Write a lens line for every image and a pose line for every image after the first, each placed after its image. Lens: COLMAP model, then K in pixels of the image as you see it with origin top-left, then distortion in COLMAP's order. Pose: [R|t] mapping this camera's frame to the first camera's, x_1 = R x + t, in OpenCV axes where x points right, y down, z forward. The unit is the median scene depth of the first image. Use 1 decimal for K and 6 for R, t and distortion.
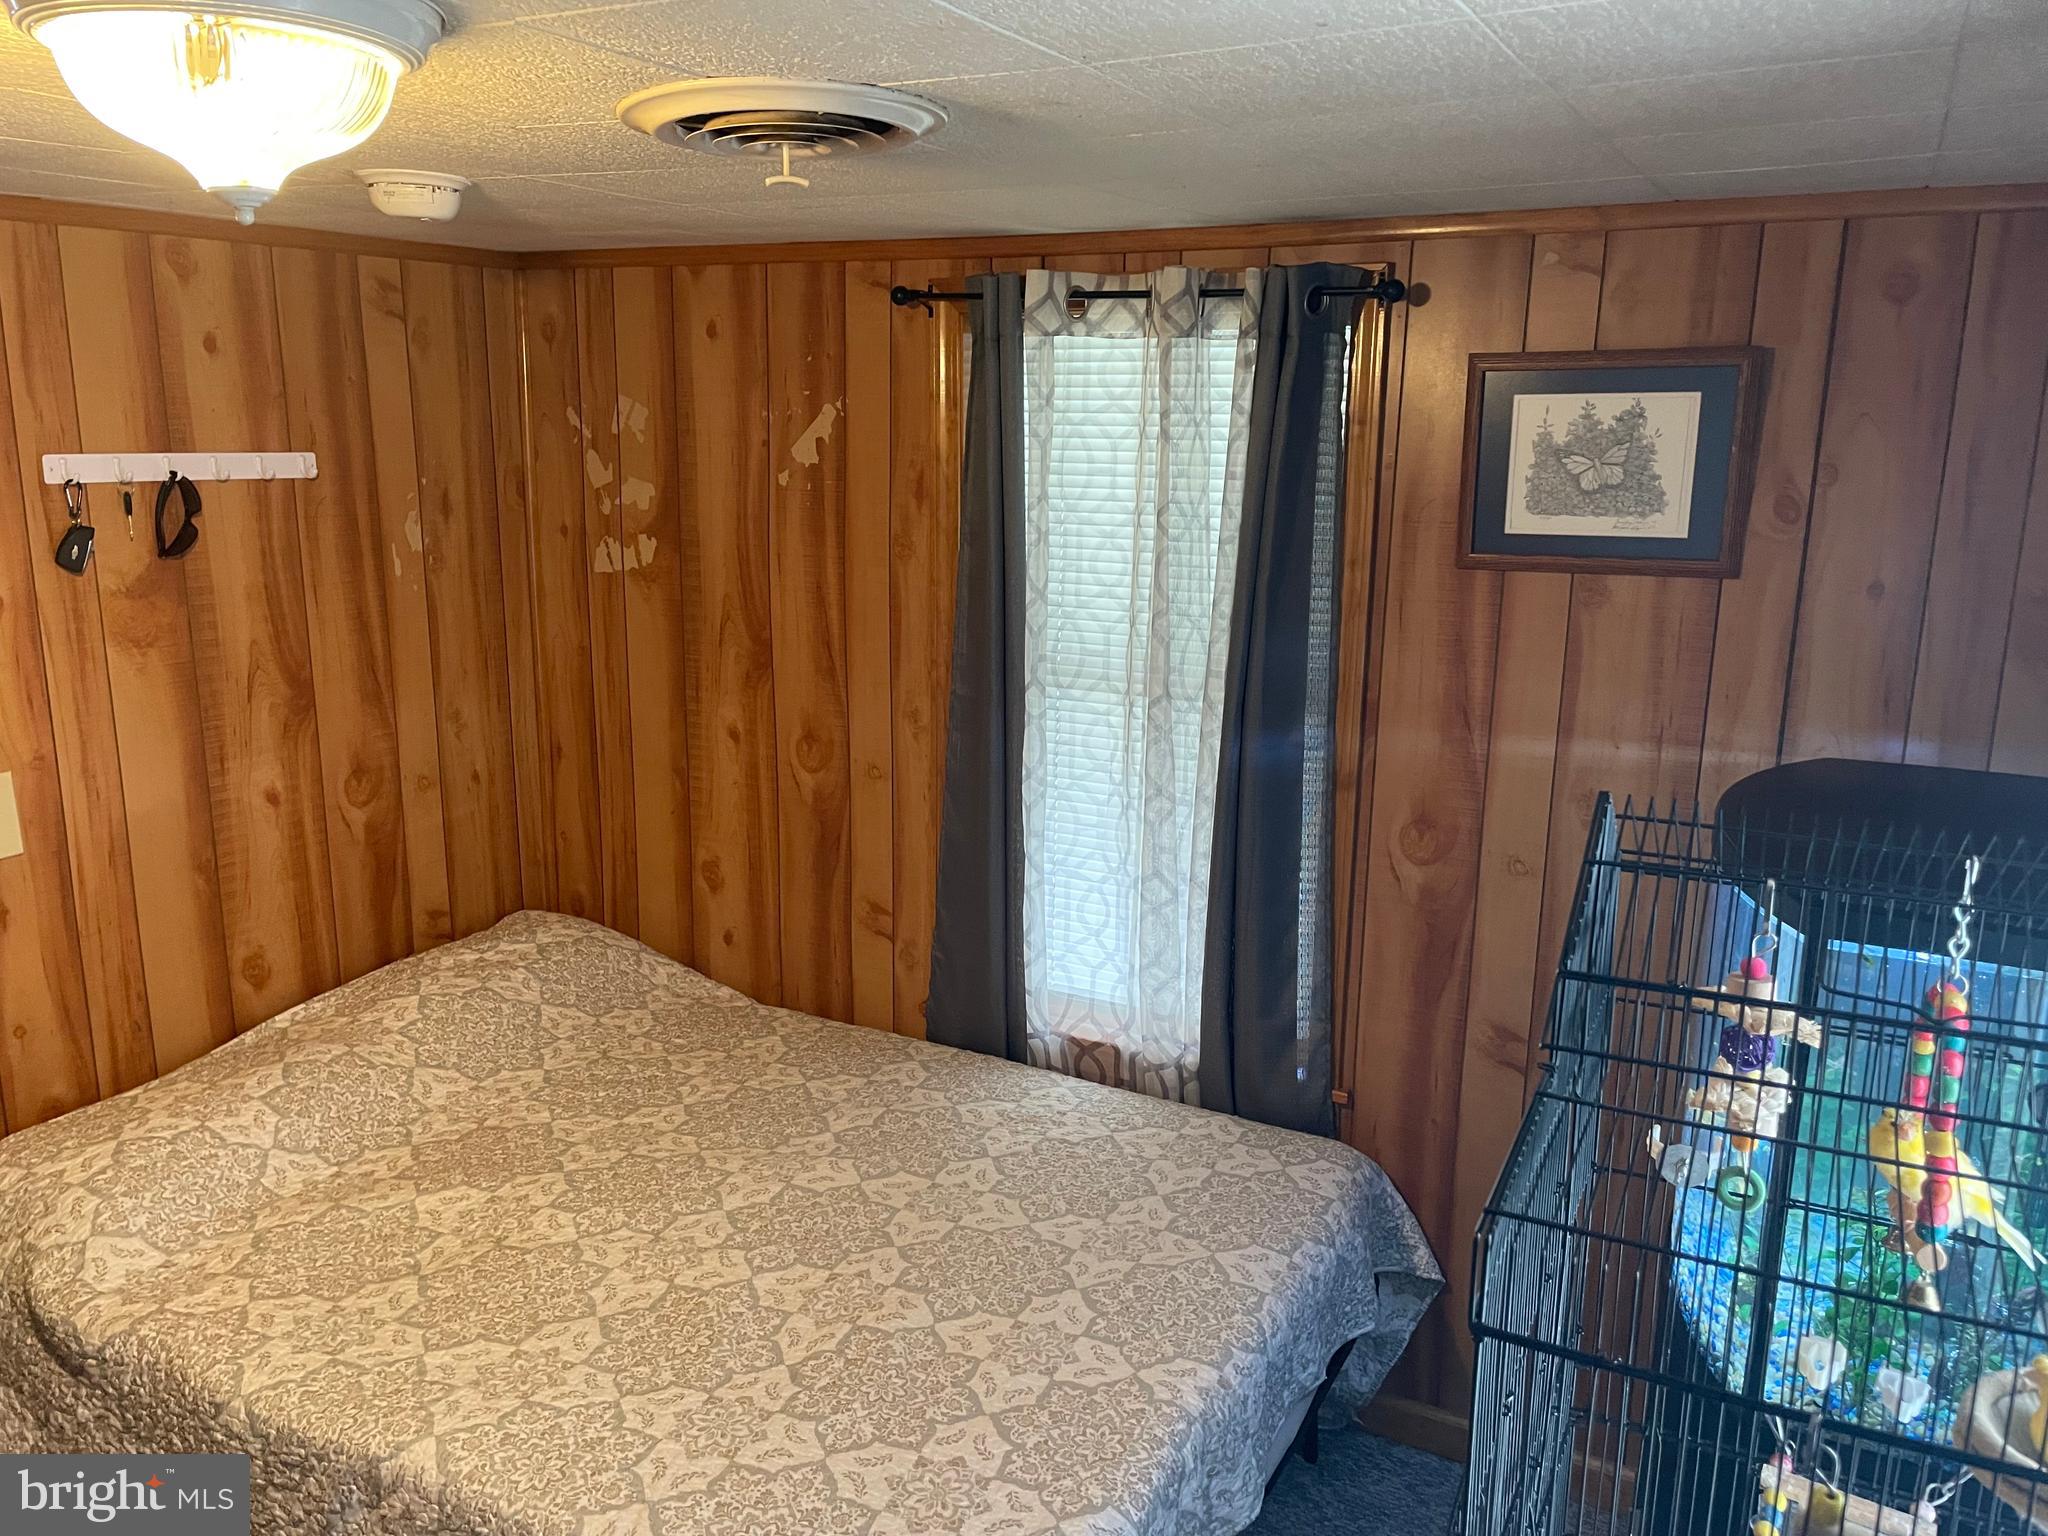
lens RADIAL K [[1573.1, 0, 1022.6], [0, 1573.1, 786.8], [0, 0, 1]] dist [0.083256, -0.114596]
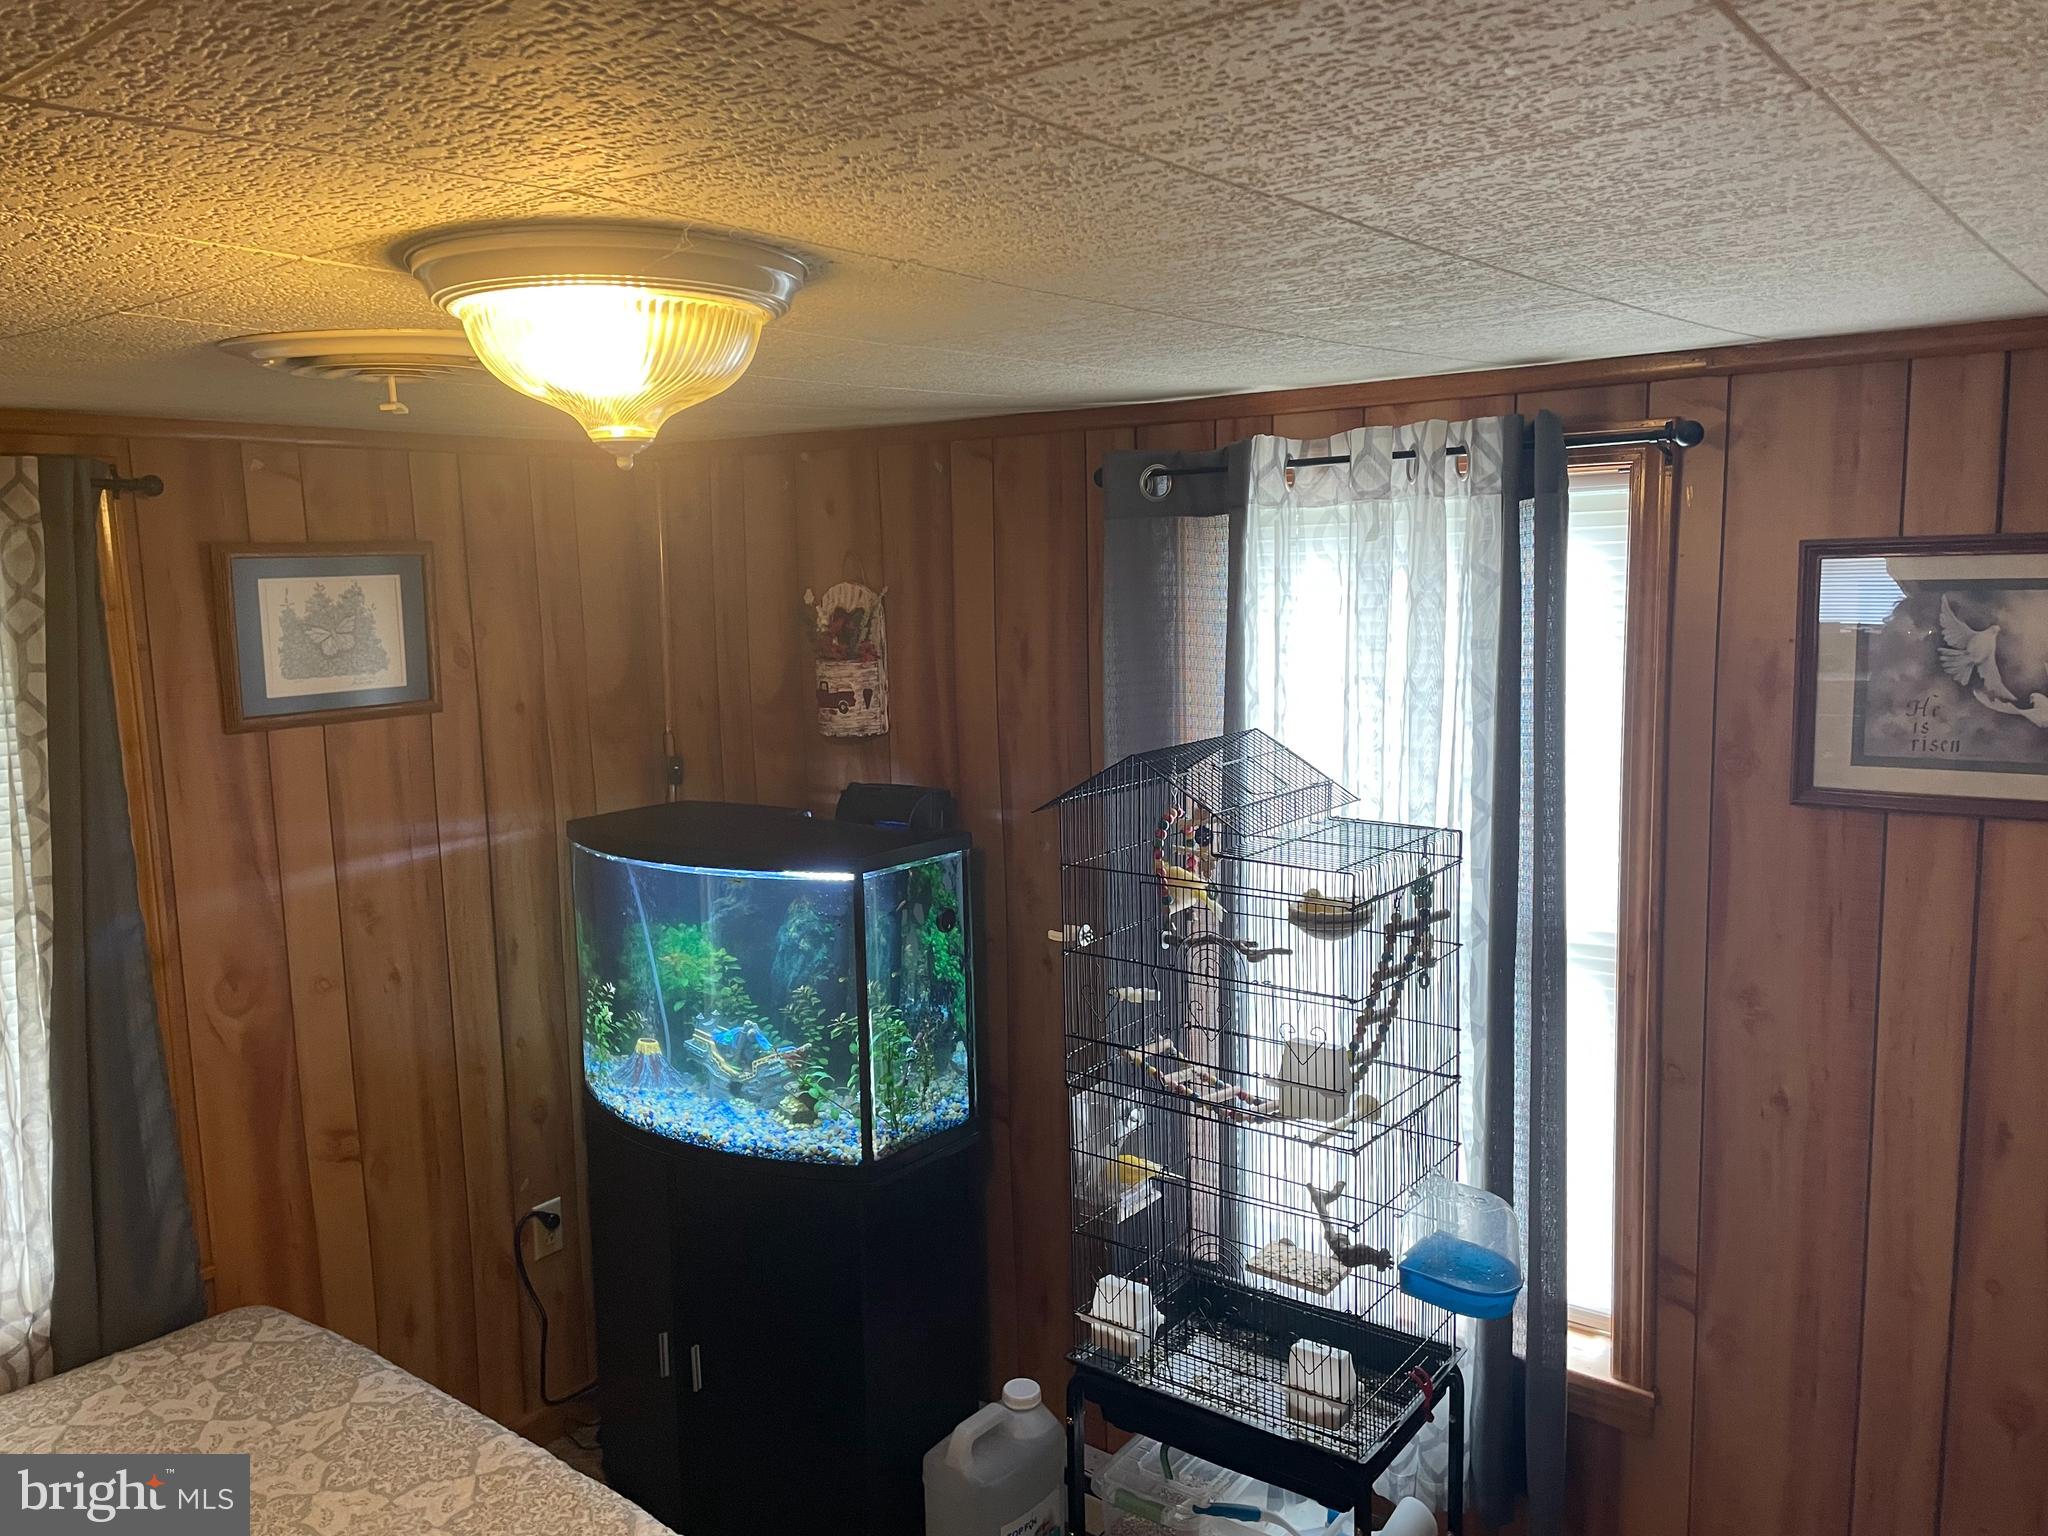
lens RADIAL K [[1573.1, 0, 1011.1], [0, 1573.1, 770.8], [0, 0, 1]] dist [0.083256, -0.114596]
pose [[0.151209, -0.138098, 0.978808, -0.743820], [0.251898, 0.962887, 0.096937, -0.087139], [-0.955868, 0.231902, 0.180384, 0.302155]]
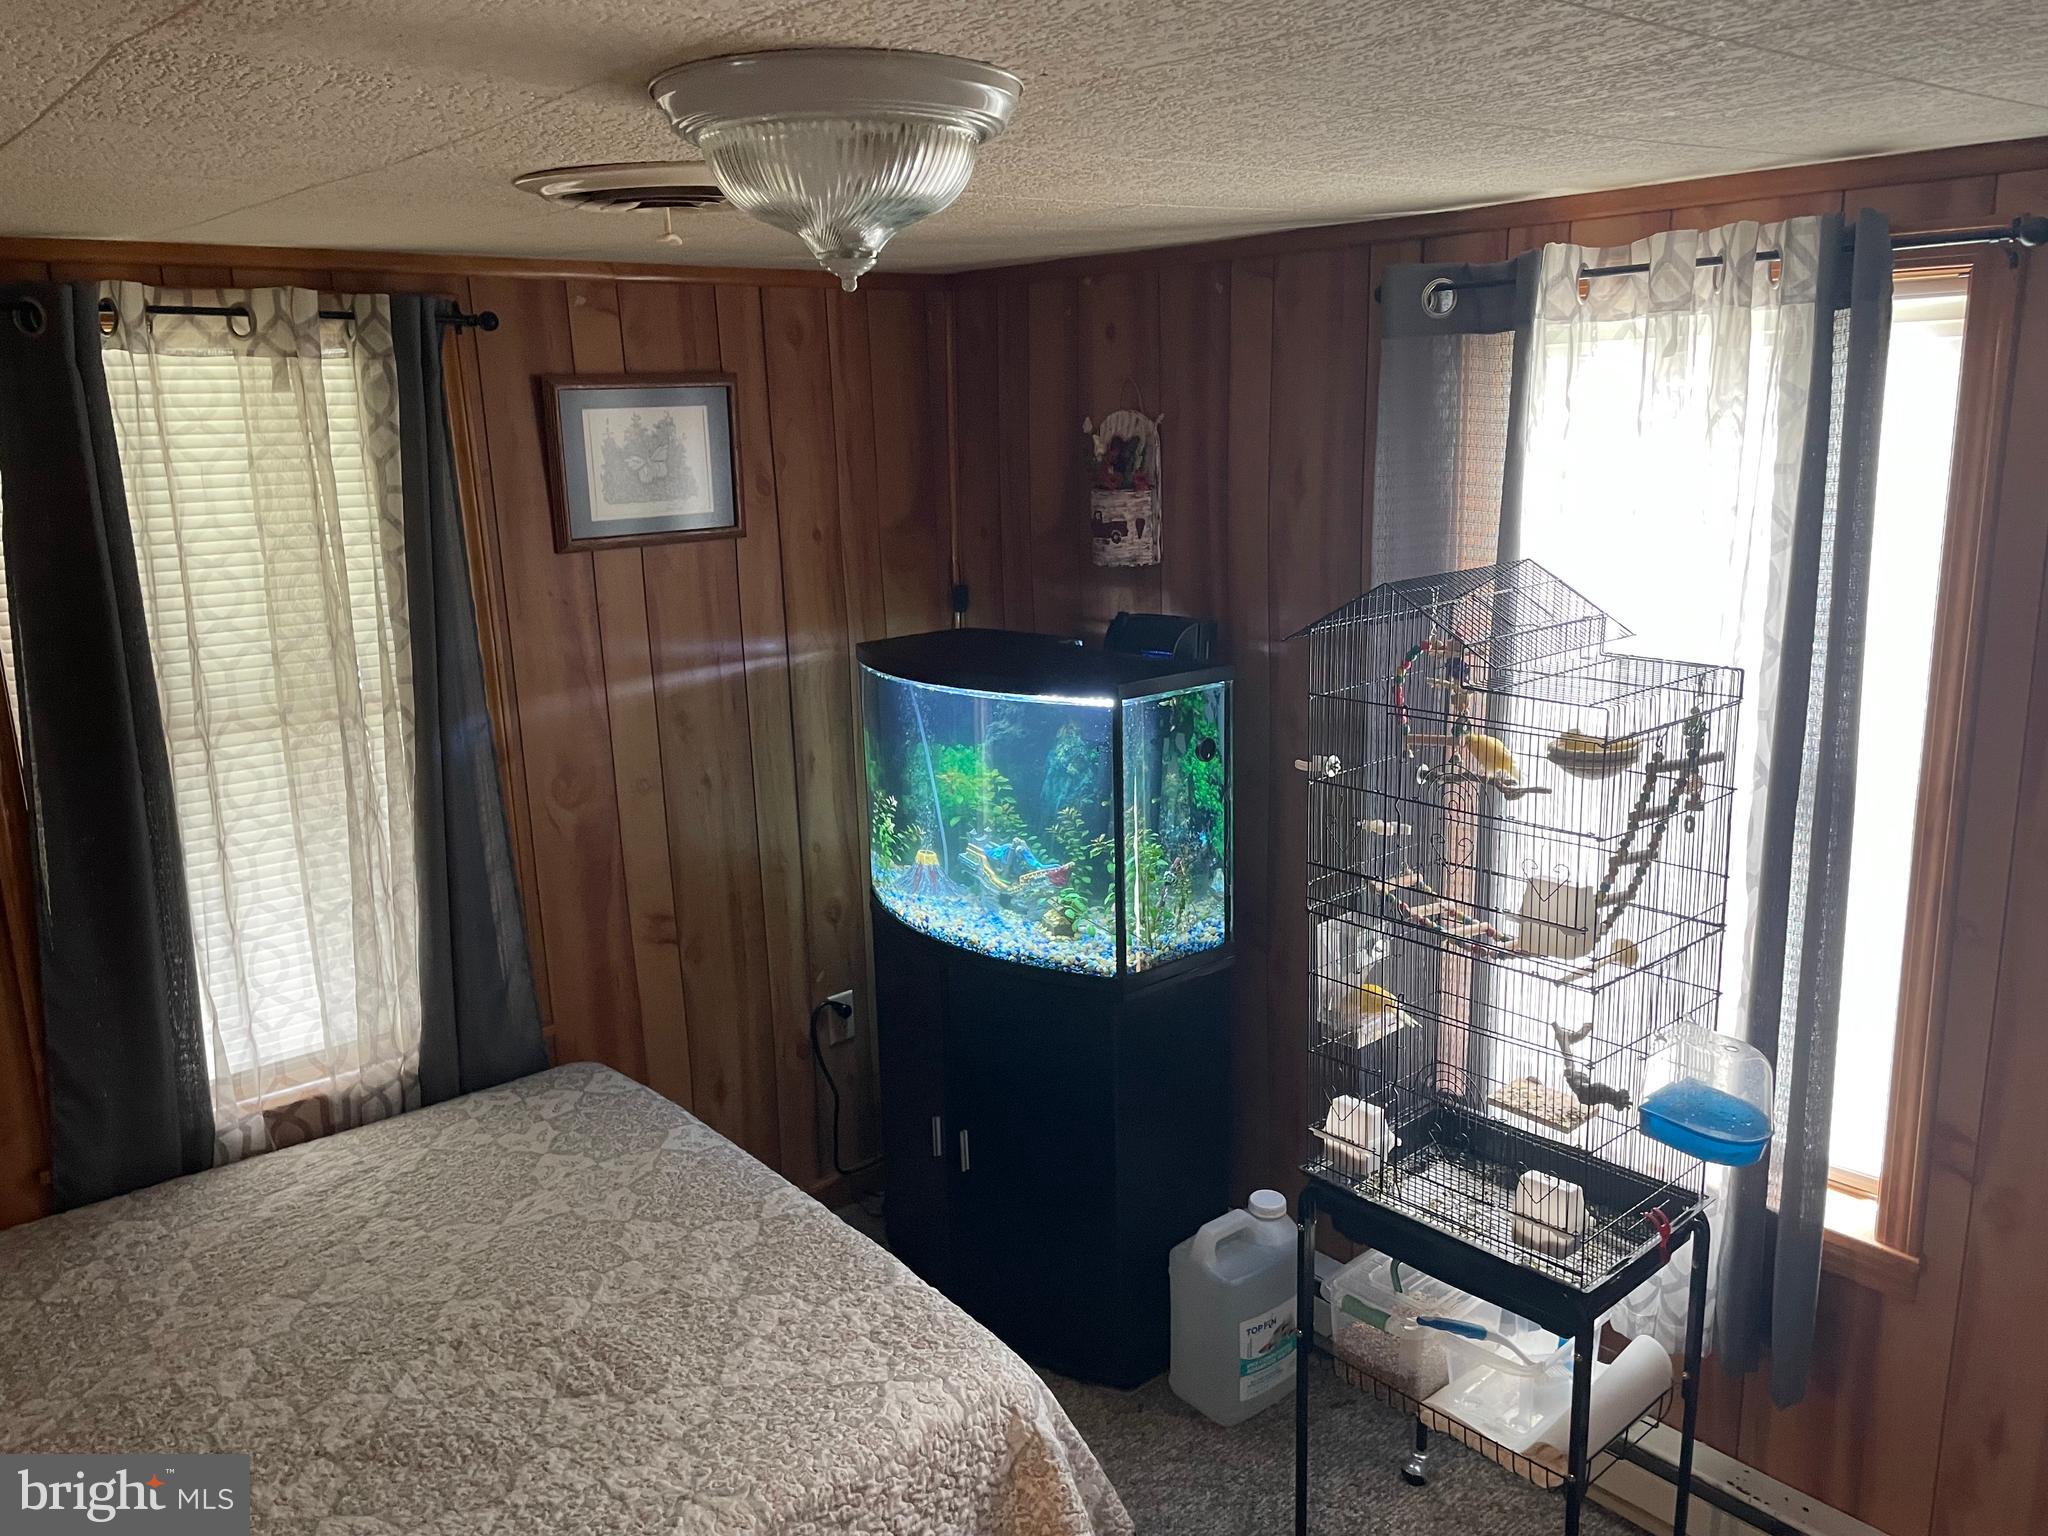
lens RADIAL K [[1573.1, 0, 1006.7], [0, 1573.1, 780.9], [0, 0, 1]] dist [0.083256, -0.114596]
pose [[0.350077, -0.231179, 0.907746, -0.757993], [0.246886, 0.957574, 0.148656, -0.070700], [-0.903600, 0.172069, 0.392300, 0.261156]]
